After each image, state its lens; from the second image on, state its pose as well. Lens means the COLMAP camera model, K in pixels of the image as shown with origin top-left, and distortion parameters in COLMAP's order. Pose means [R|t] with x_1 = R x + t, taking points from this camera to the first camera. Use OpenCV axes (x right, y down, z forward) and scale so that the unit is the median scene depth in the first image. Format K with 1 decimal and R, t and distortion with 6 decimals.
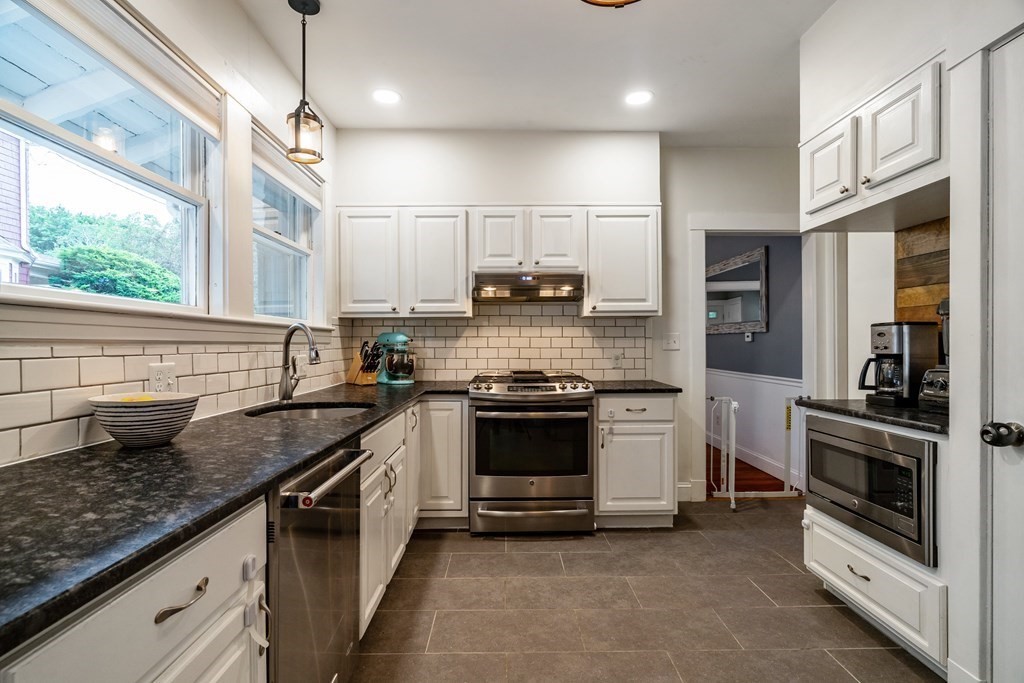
lens RADIAL K [[498.2, 0, 507.9], [0, 498.2, 344.4], [0, 0, 1]] dist [-0.019262, 0.007836]
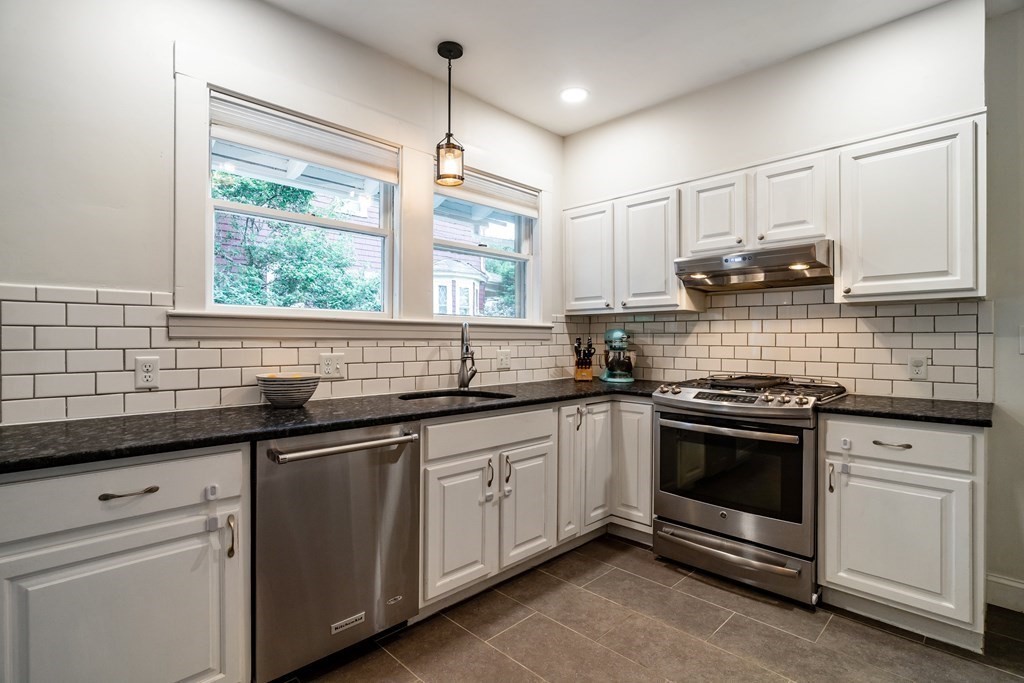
lens RADIAL K [[498.2, 0, 511.3], [0, 498.2, 339.6], [0, 0, 1]] dist [-0.019262, 0.007836]
pose [[0.697810, 0.004975, -0.716265, 0.359635], [-0.005431, 0.999984, 0.001654, -0.003746], [0.716262, 0.002736, 0.697826, 0.188686]]
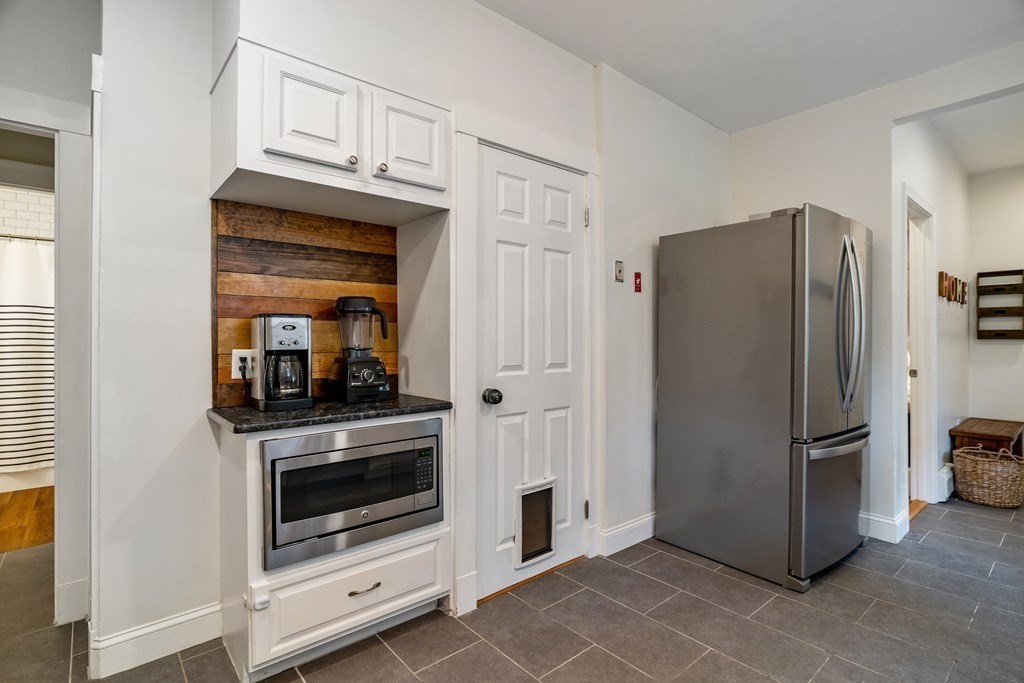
lens RADIAL K [[498.2, 0, 509.0], [0, 498.2, 338.0], [0, 0, 1]] dist [-0.019262, 0.007836]
pose [[-0.641937, 0.004114, 0.766747, -0.102042], [0.004375, 0.999989, -0.001702, 0.000946], [-0.766745, 0.002262, -0.641948, 0.858008]]
